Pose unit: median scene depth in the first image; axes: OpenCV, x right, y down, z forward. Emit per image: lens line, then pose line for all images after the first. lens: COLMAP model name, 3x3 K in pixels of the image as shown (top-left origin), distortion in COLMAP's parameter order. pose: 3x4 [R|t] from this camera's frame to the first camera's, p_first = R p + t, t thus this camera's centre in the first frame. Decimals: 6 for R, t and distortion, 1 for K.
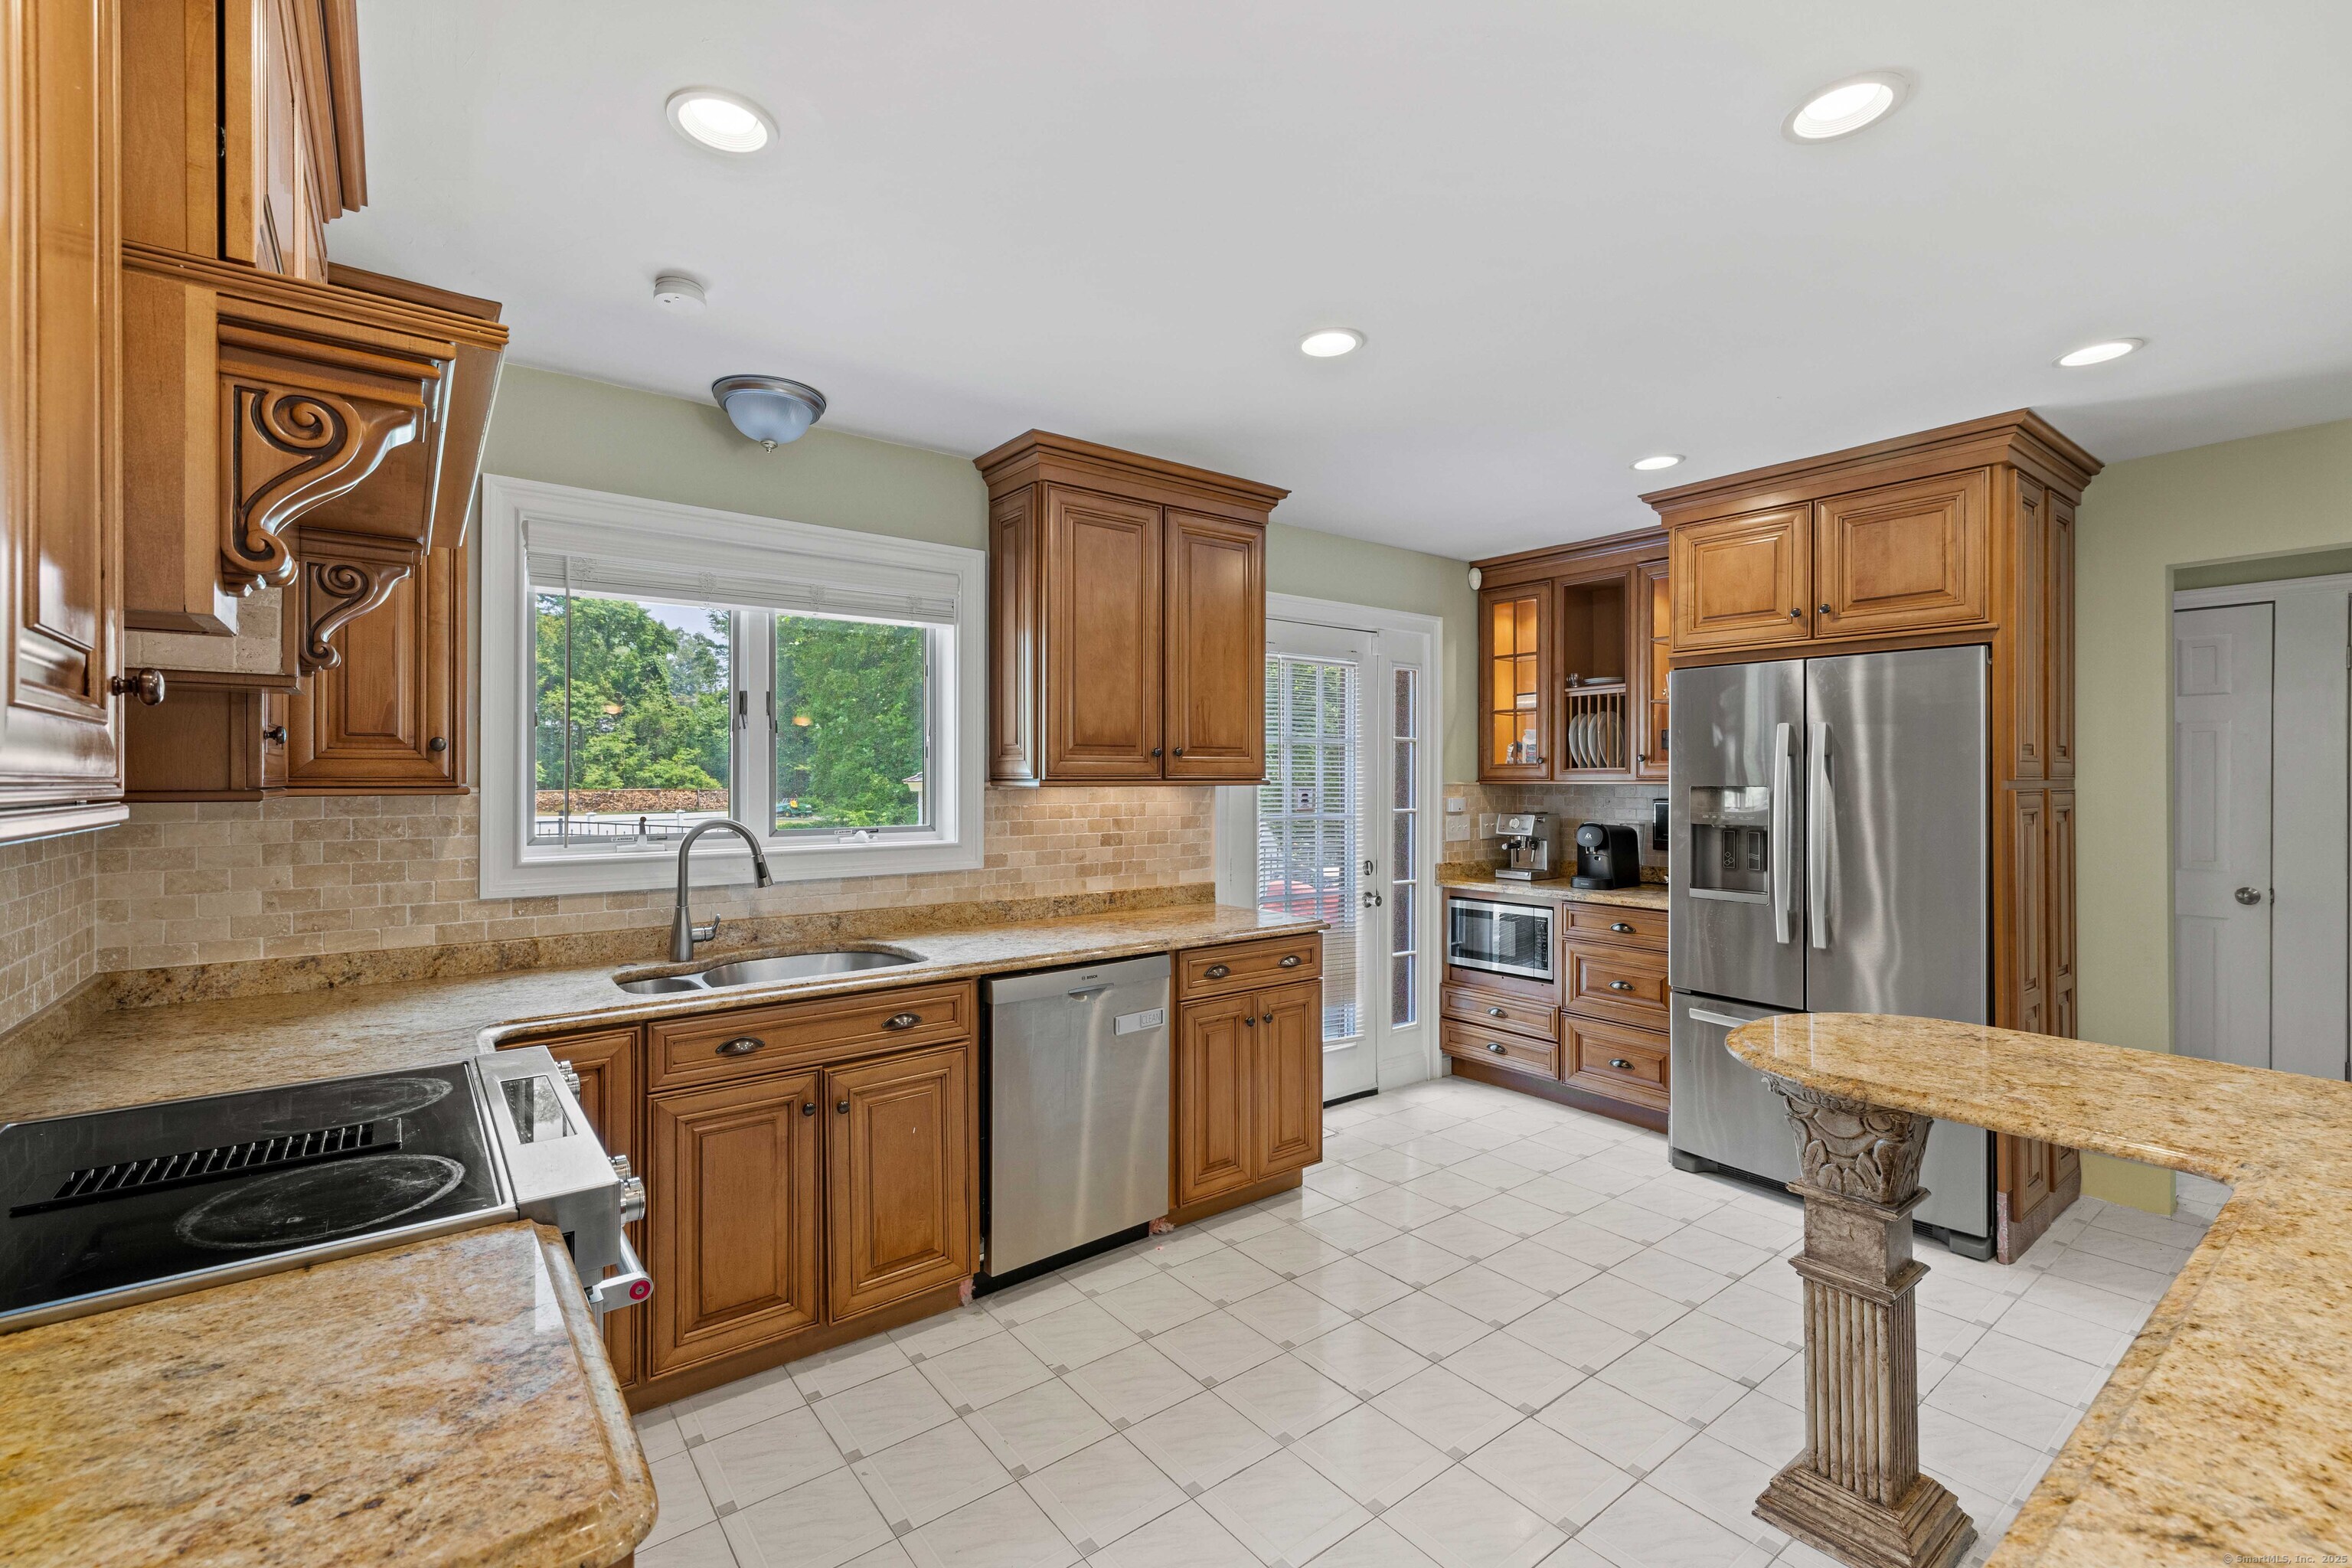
lens RADIAL K [[1002.0, 0, 1184.7], [0, 1002.0, 779.4], [0, 0, 1]] dist [0.004969, -0.001021]
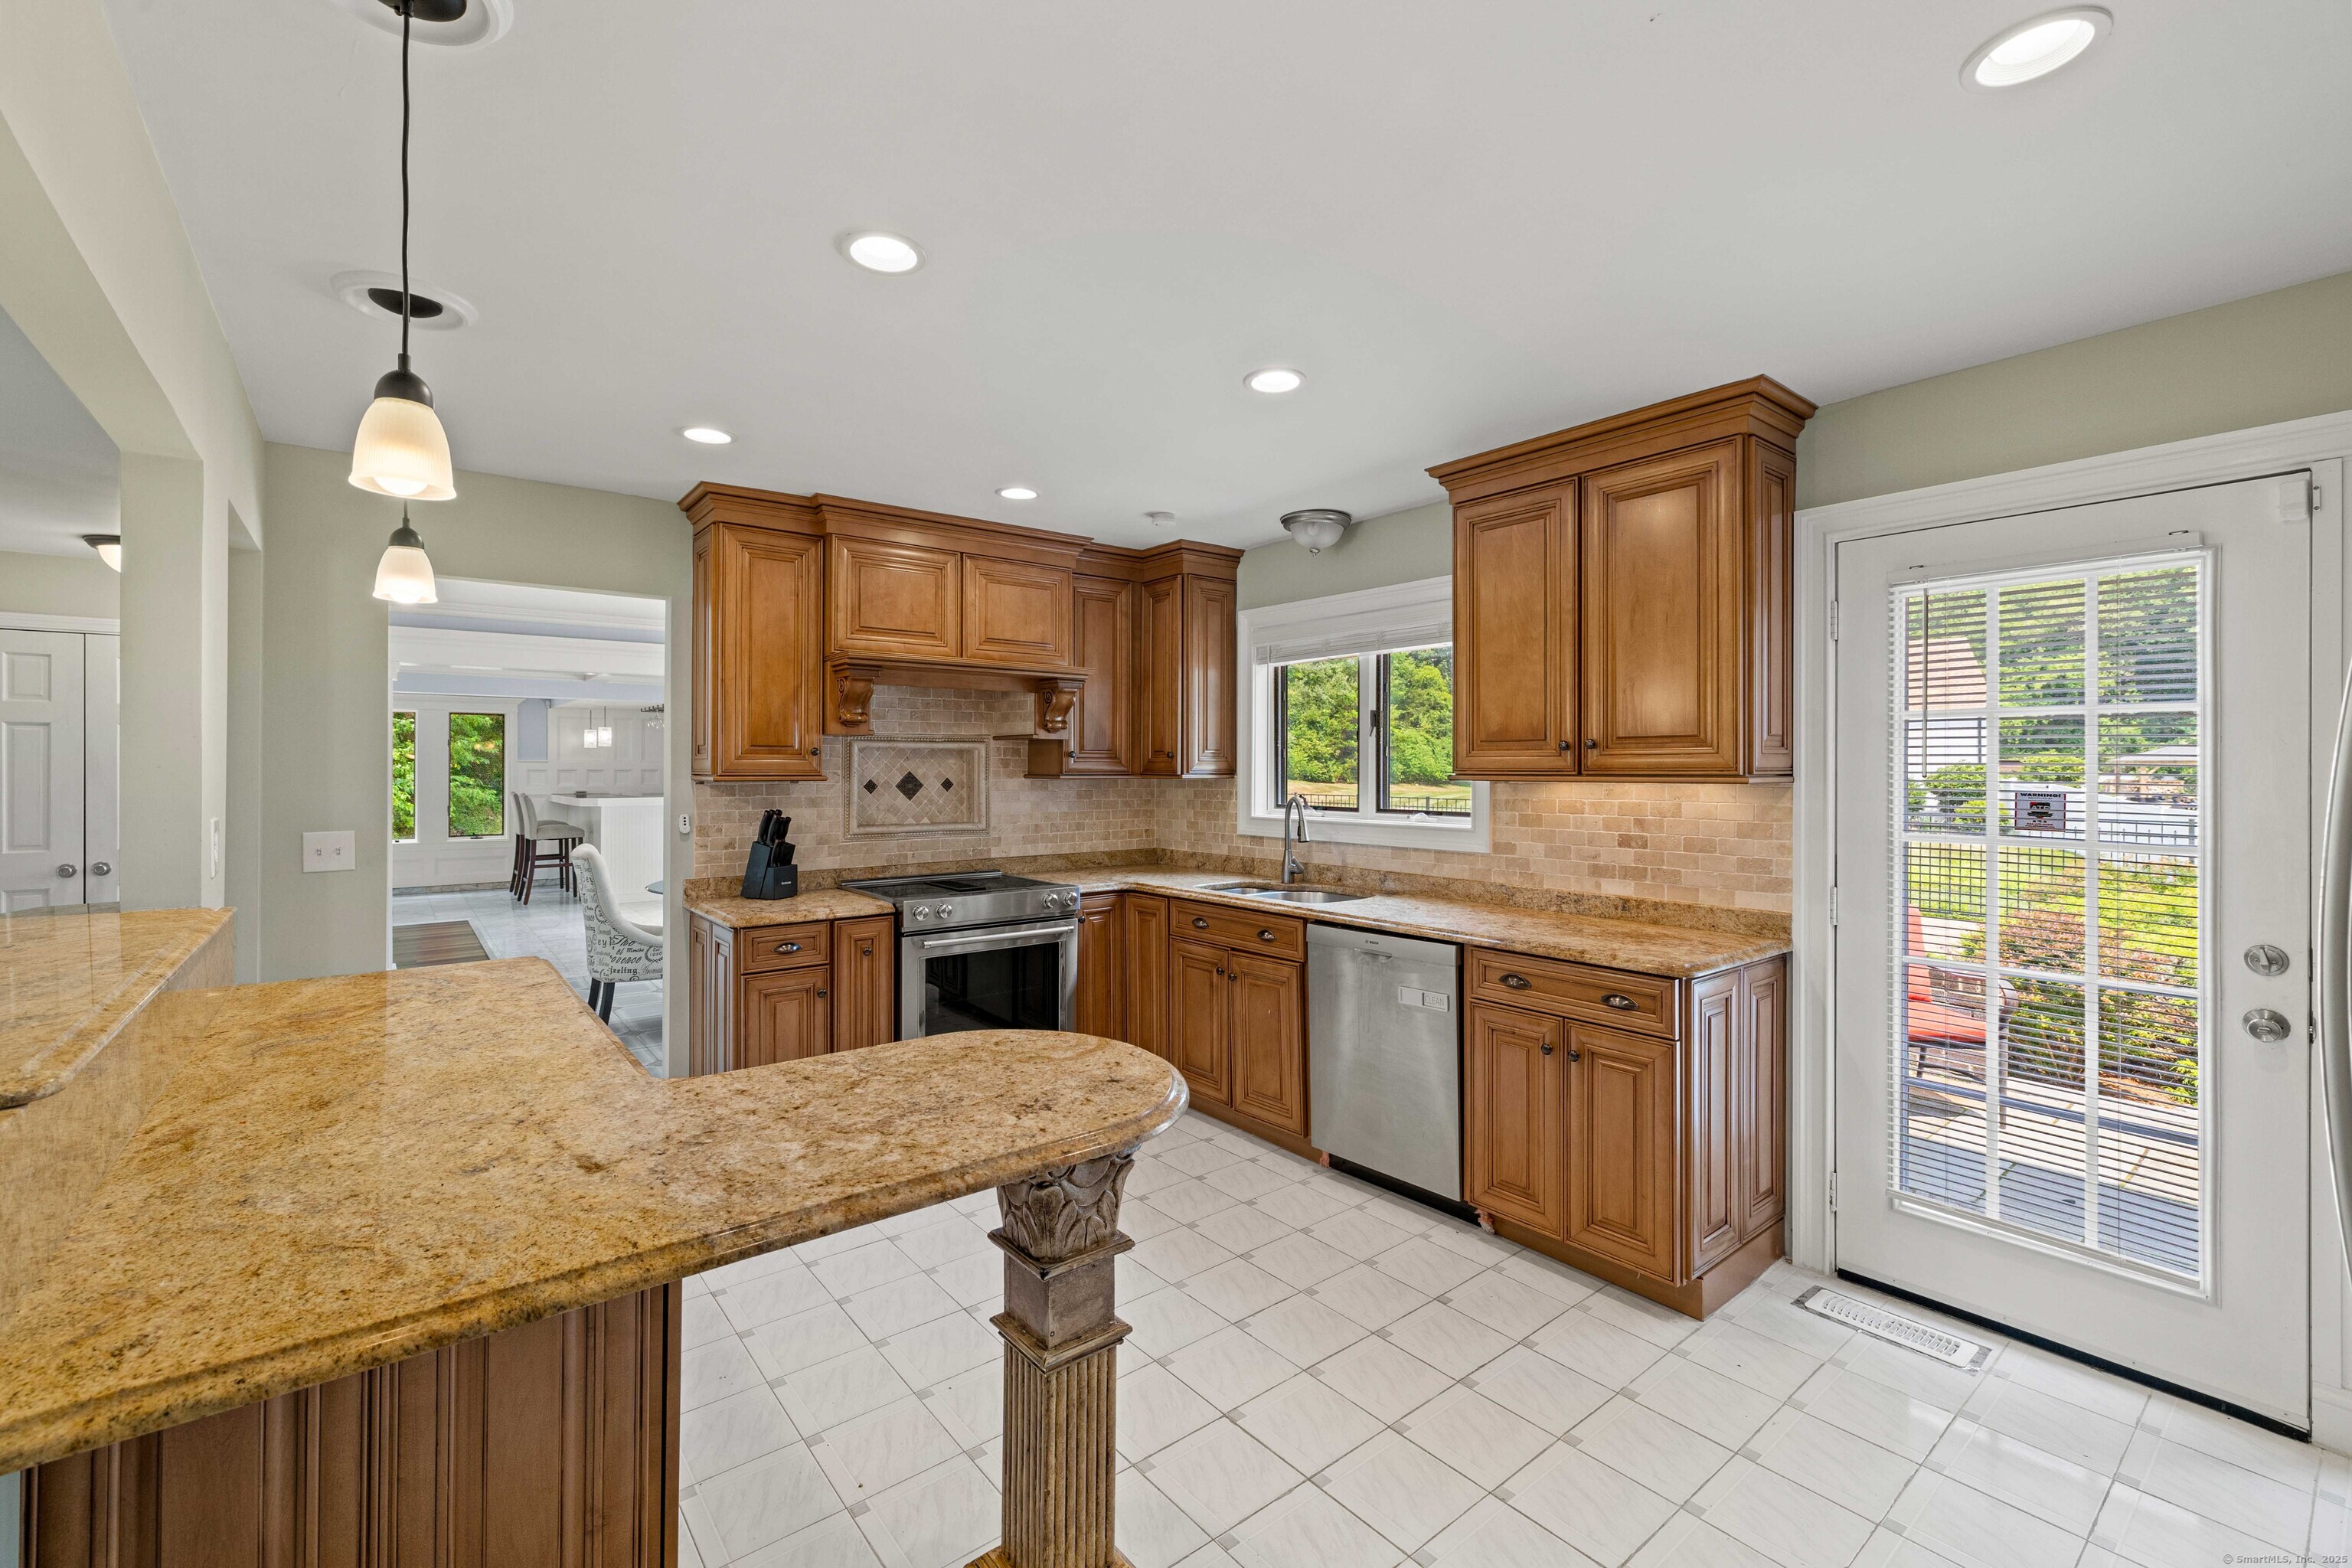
lens RADIAL K [[1002.0, 0, 1178.3], [0, 1002.0, 762.8], [0, 0, 1]] dist [0.004969, -0.001021]
pose [[0.025572, -0.003670, -0.999666, 0.884085], [-0.003197, 0.999988, -0.003753, -0.006321], [0.999668, 0.003292, 0.025560, 0.610556]]
